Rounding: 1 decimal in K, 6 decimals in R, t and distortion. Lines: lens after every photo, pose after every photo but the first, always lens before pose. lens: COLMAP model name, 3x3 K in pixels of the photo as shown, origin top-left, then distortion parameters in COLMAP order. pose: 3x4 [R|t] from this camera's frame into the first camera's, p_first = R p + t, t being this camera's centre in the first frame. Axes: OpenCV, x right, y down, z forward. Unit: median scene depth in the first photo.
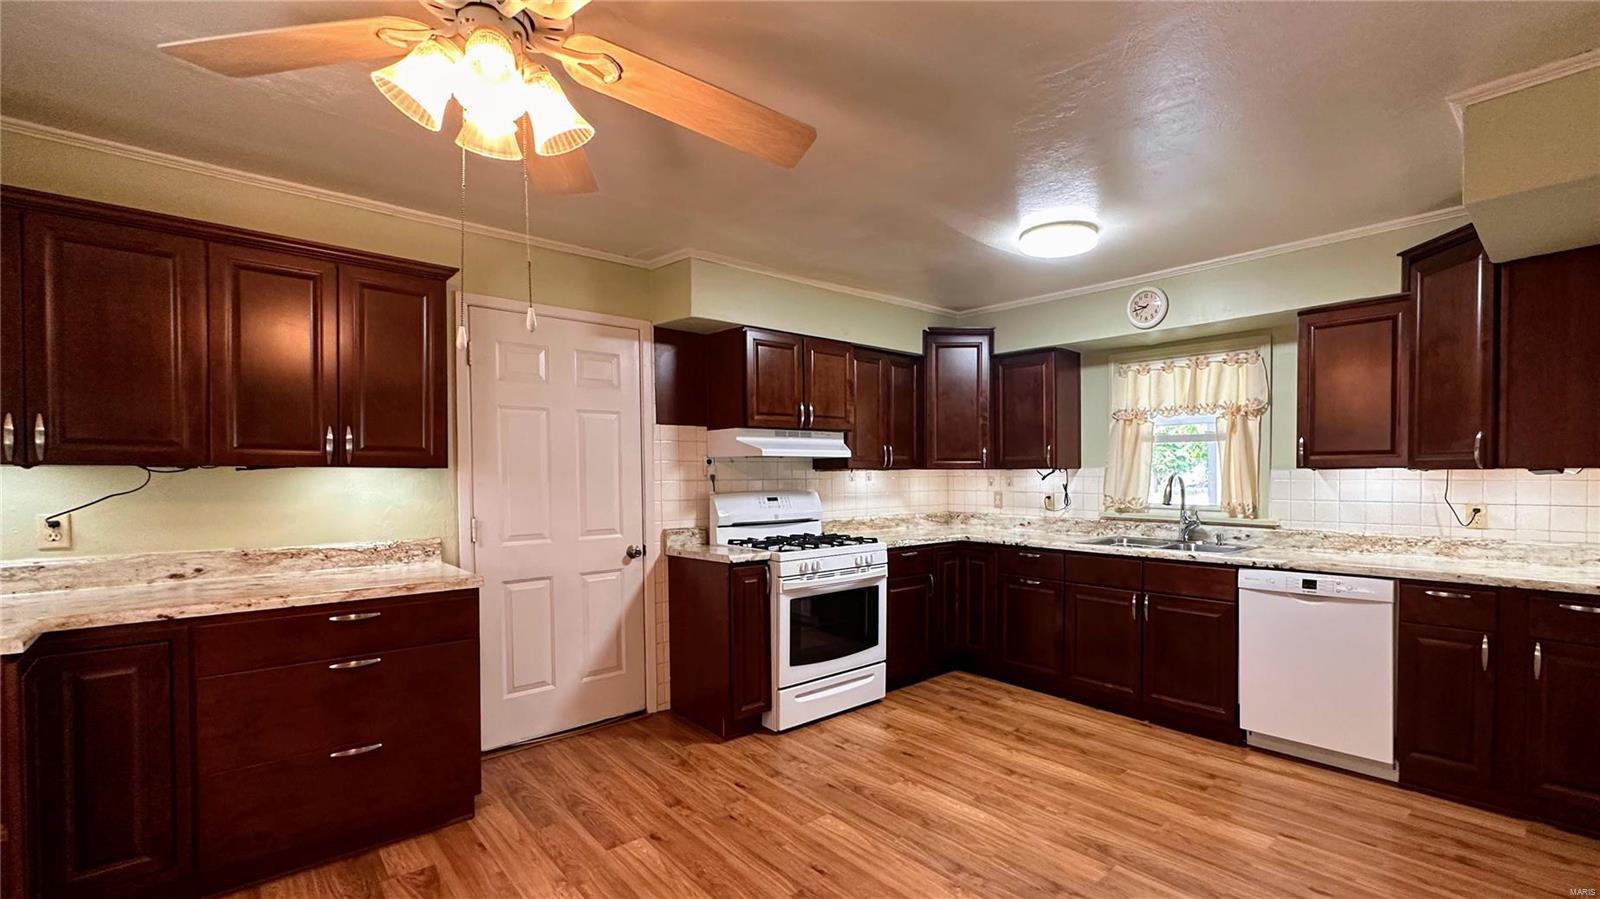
lens RADIAL K [[704.1, 0, 856.5], [0, 704.1, 475.6], [0, 0, 1]] dist [0.000856, -0.000322]
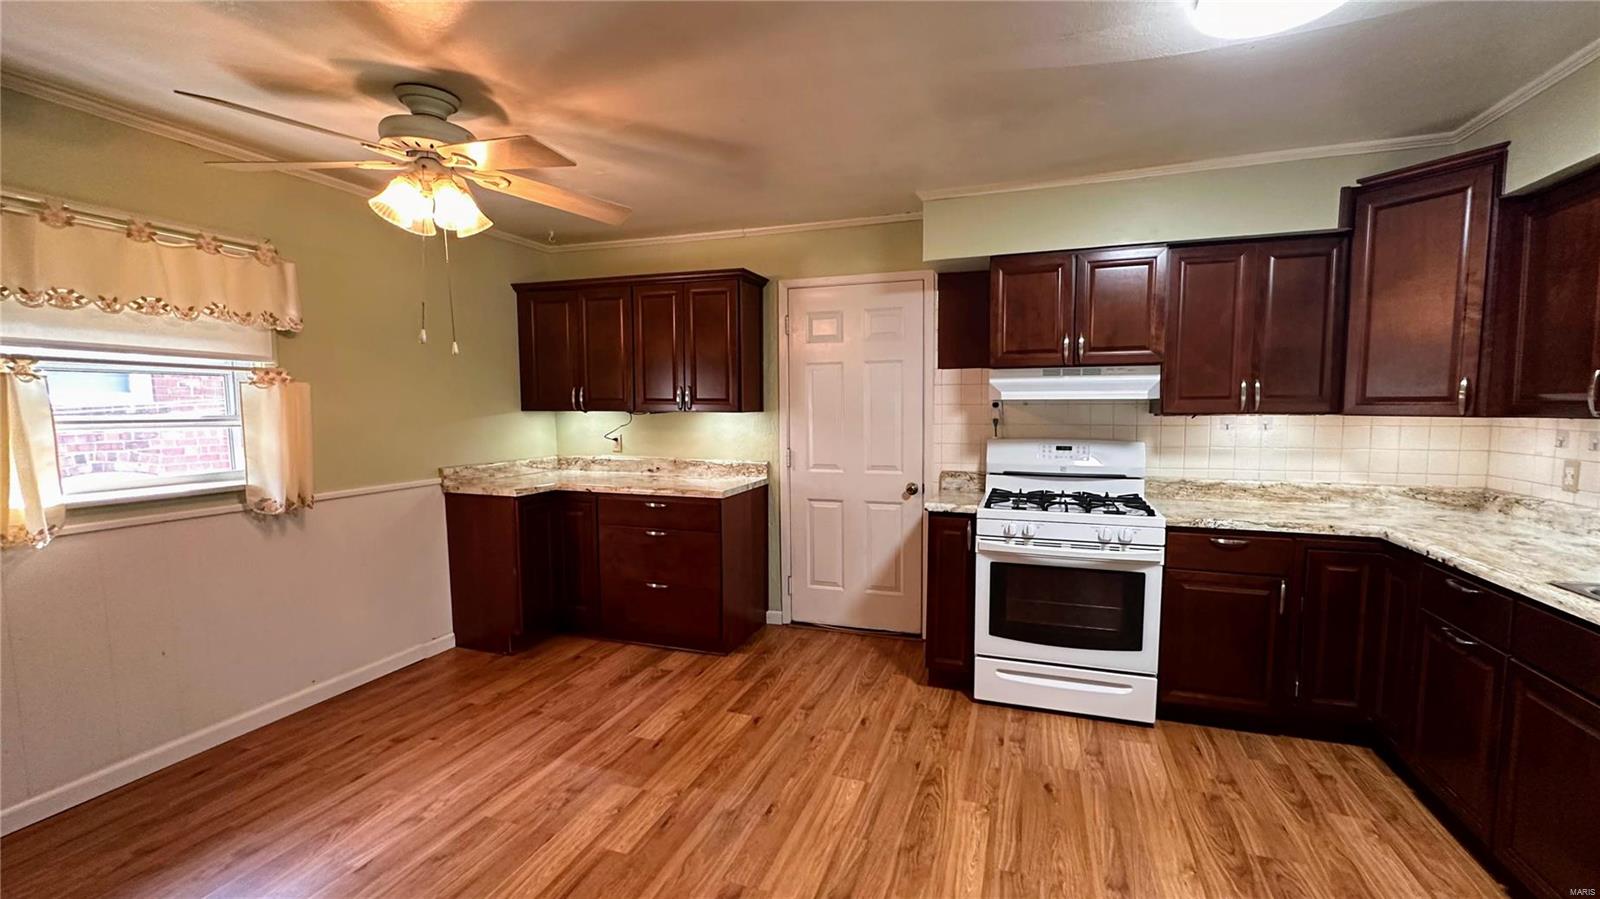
lens RADIAL K [[651.6, 0, 803.9], [0, 651.6, 451.6], [0, 0, 1]] dist [-0.000634, 0.000186]
pose [[0.456921, 0.067077, -0.886974, 0.506043], [-0.002402, 0.997242, 0.074179, -0.023761], [0.889504, -0.031763, 0.455822, 0.402963]]
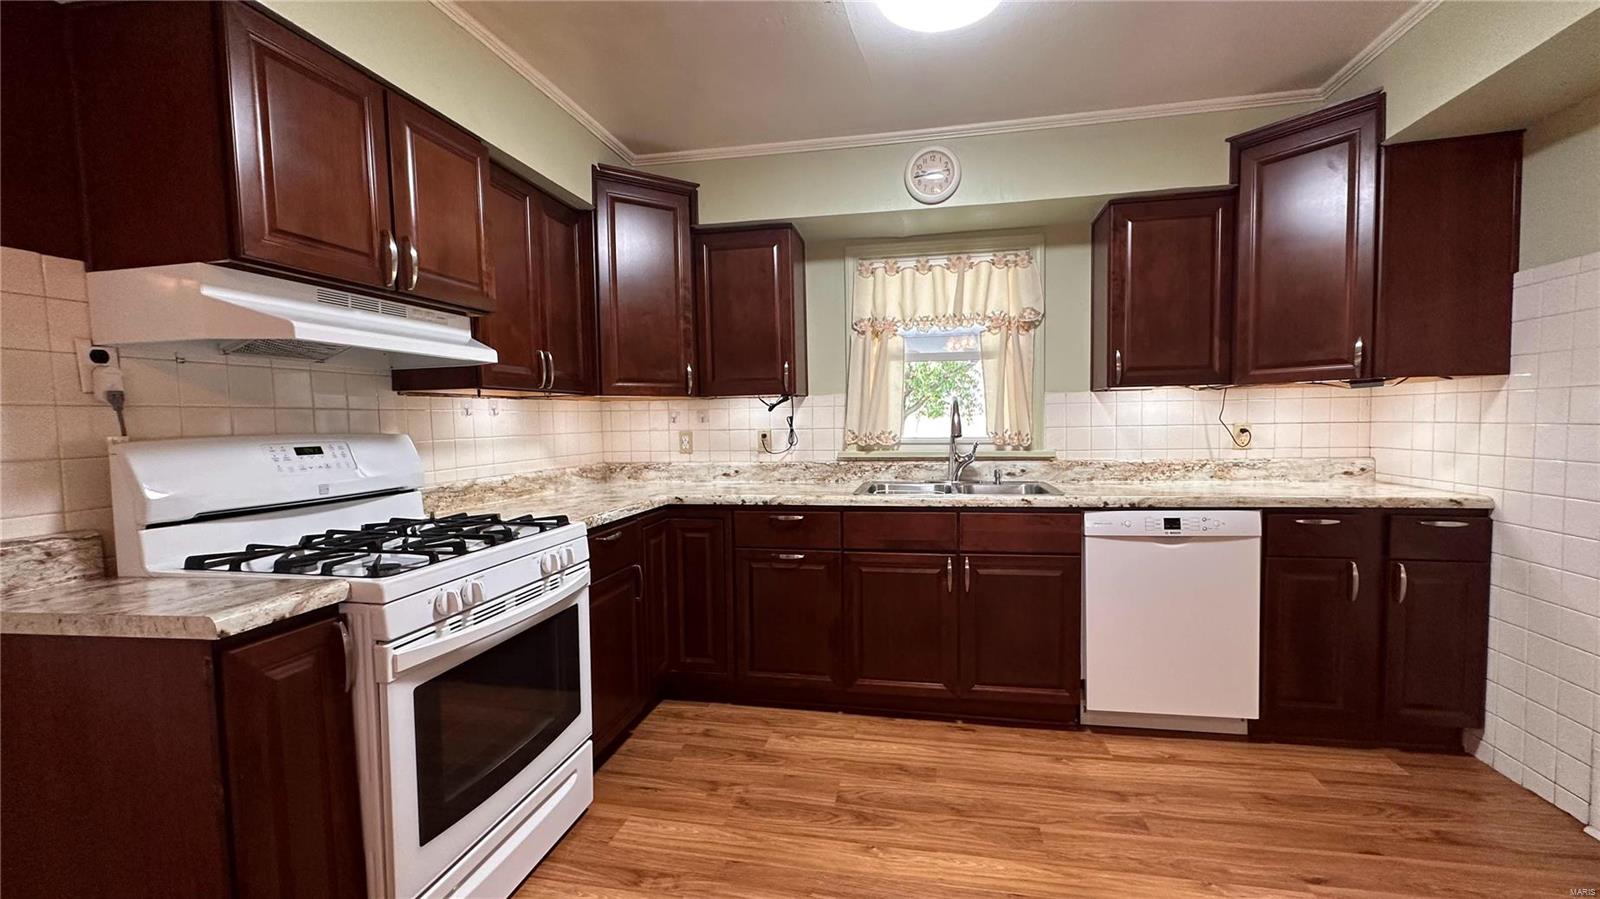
lens RADIAL K [[651.6, 0, 810.4], [0, 651.6, 455.3], [0, 0, 1]] dist [-0.000634, 0.000186]
pose [[0.805793, -0.042970, 0.590636, -0.122380], [0.018787, 0.998717, 0.047028, 0.026081], [-0.591899, -0.026798, 0.805566, 0.544608]]
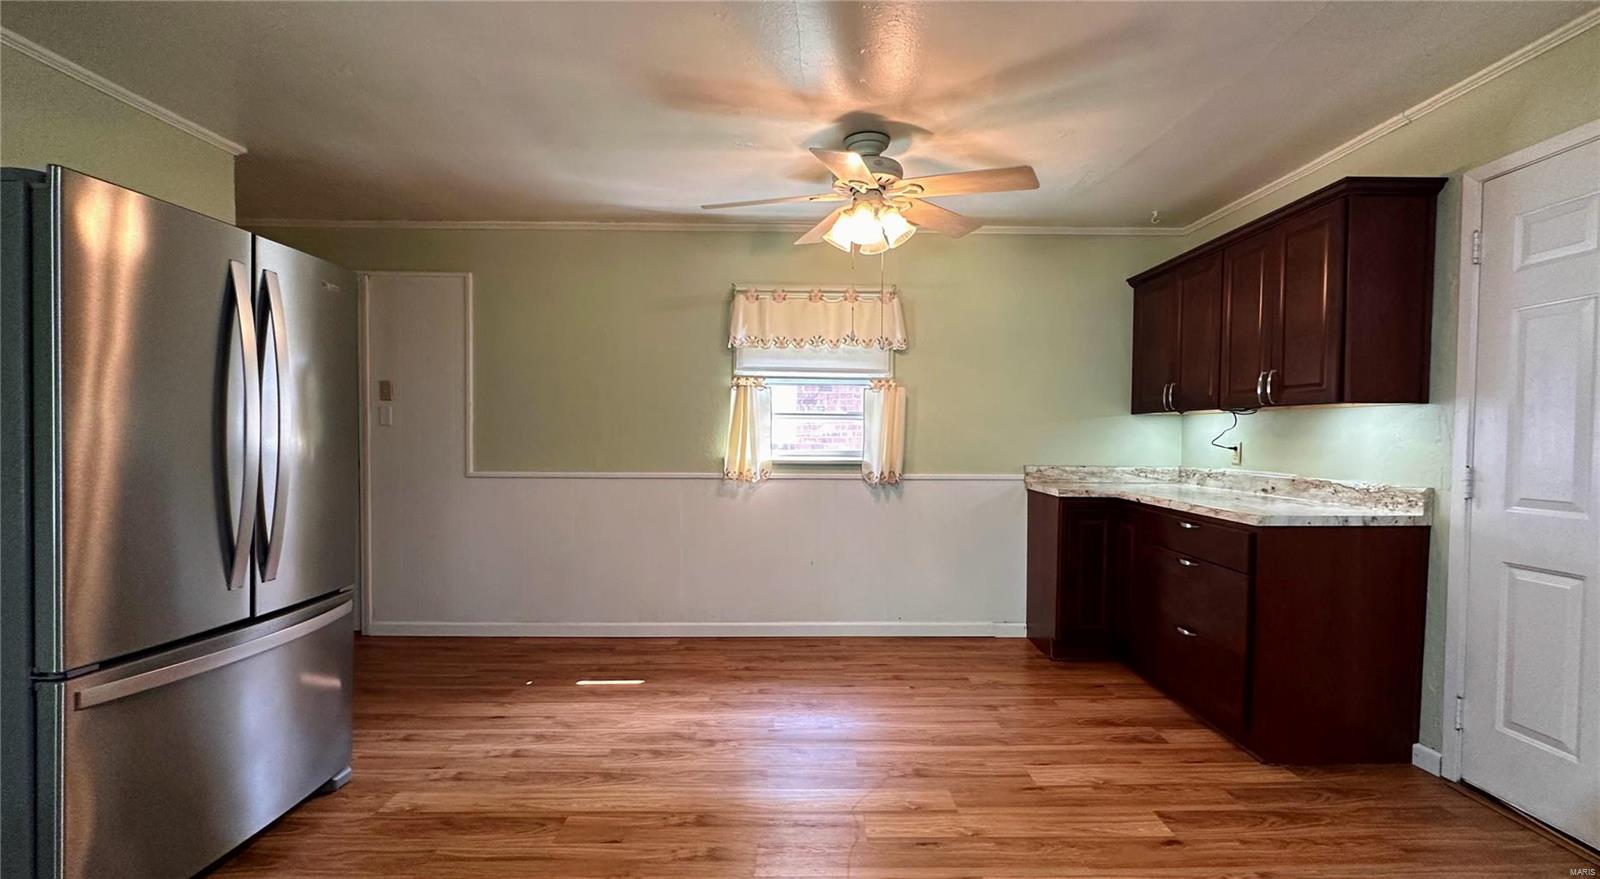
lens RADIAL K [[658.0, 0, 817.2], [0, 658.0, 449.1], [0, 0, 1]] dist [-0.001729, -0.000184]
pose [[-0.675345, 0.013961, -0.737370, 0.390718], [-0.008900, 0.999594, 0.027077, 0.024884], [0.737448, 0.024849, -0.674946, 0.844982]]
